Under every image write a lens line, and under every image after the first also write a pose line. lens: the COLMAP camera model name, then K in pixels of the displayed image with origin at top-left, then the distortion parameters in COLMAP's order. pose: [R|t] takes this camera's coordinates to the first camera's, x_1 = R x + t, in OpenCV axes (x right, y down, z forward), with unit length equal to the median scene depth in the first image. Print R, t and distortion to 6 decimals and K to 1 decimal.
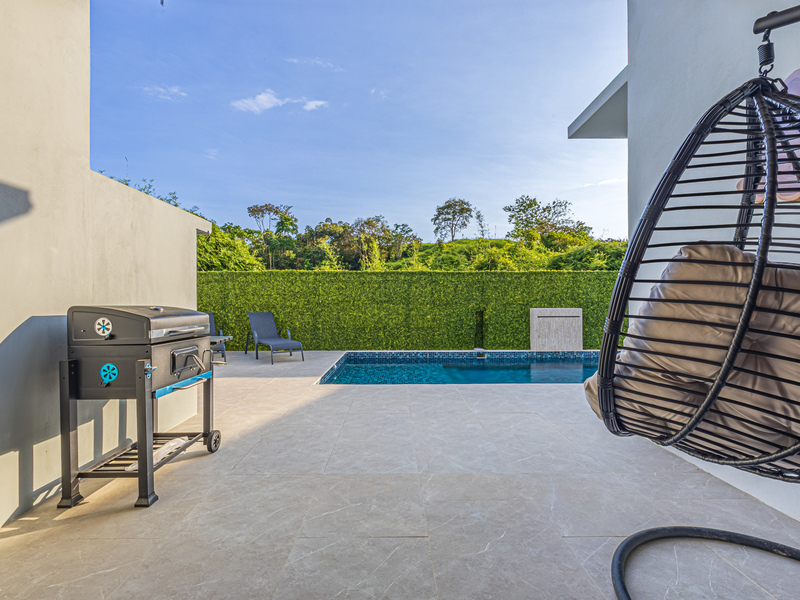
lens RADIAL K [[359.5, 0, 400.6], [0, 359.5, 301.3], [0, 0, 1]] dist [-0.000144, 0.000489]
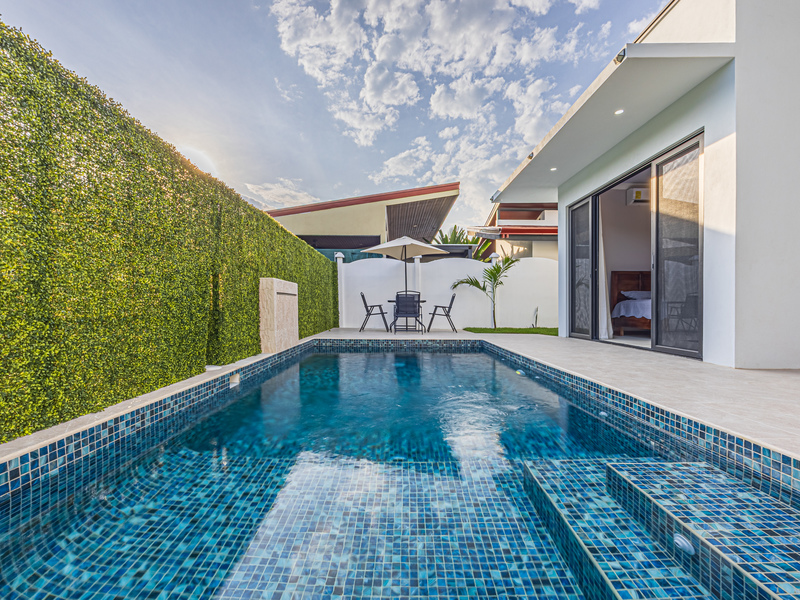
lens RADIAL K [[359.5, 0, 397.0], [0, 359.5, 301.4], [0, 0, 1]] dist [-0.000144, 0.000489]
pose [[-0.004469, 0.016789, 0.999849, -0.182719], [-0.000227, 0.999859, -0.016791, 0.064681], [-0.999990, -0.000302, -0.004465, 0.801019]]
